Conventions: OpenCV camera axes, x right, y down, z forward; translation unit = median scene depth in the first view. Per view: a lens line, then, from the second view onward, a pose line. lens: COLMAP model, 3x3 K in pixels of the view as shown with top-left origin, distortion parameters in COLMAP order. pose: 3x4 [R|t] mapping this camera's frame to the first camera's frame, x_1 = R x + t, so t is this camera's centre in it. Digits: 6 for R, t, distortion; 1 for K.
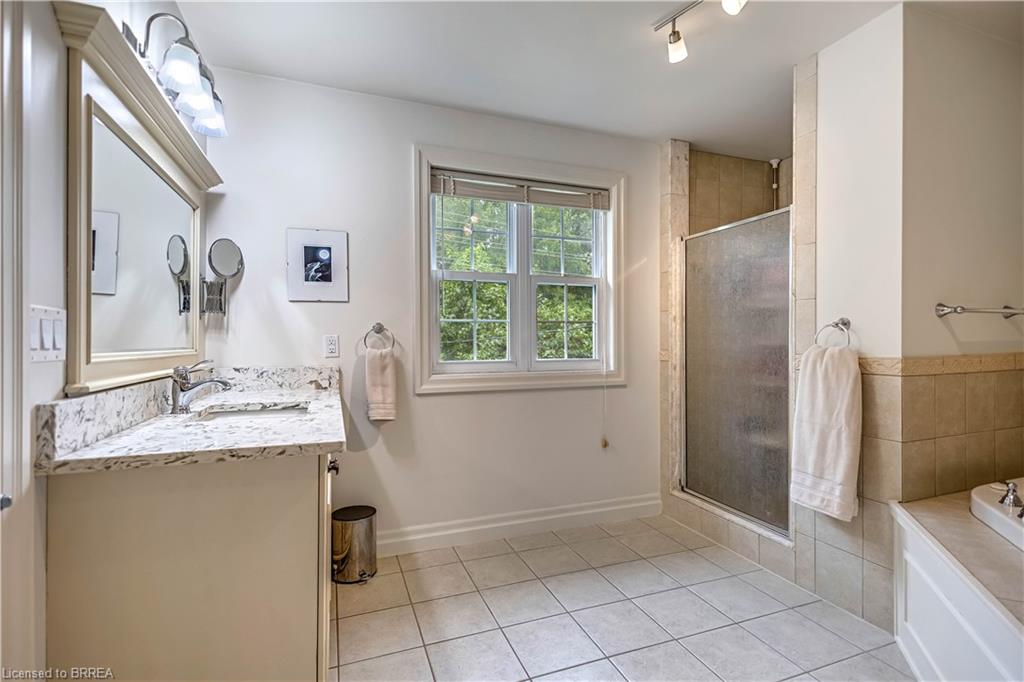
lens RADIAL K [[472.6, 0, 511.0], [0, 472.6, 340.6], [0, 0, 1]] dist [0.000026, 0.000020]
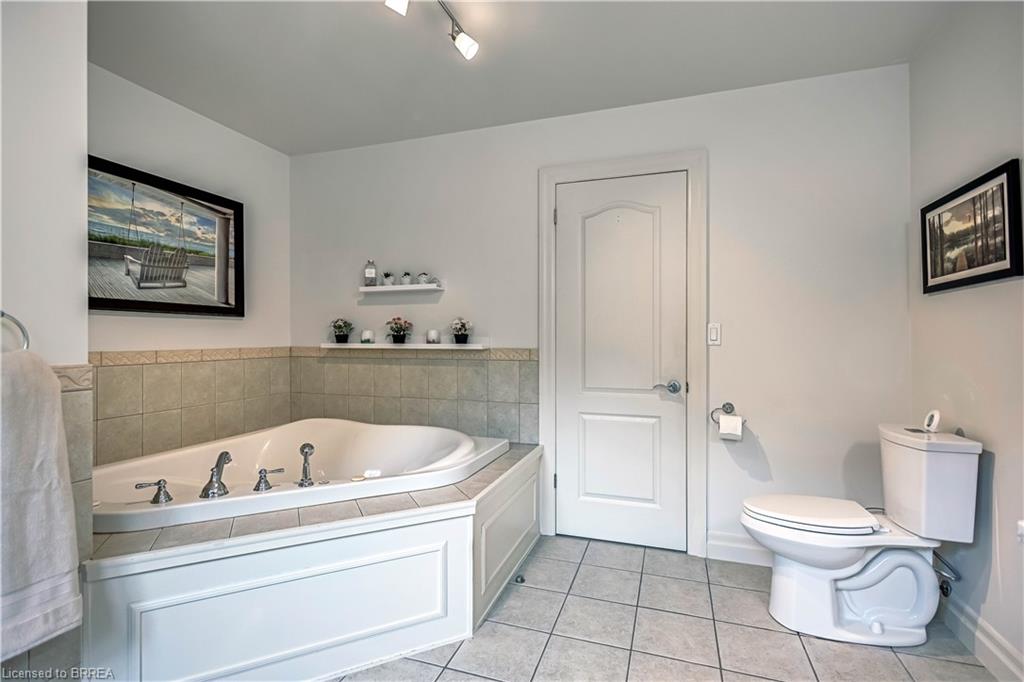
lens RADIAL K [[472.6, 0, 512.0], [0, 472.6, 338.9], [0, 0, 1]] dist [0.000026, 0.000020]
pose [[-0.771565, 0.004178, 0.636137, -0.148326], [0.001440, 0.999987, -0.004821, 0.000449], [-0.636149, -0.002803, -0.771561, 1.099125]]
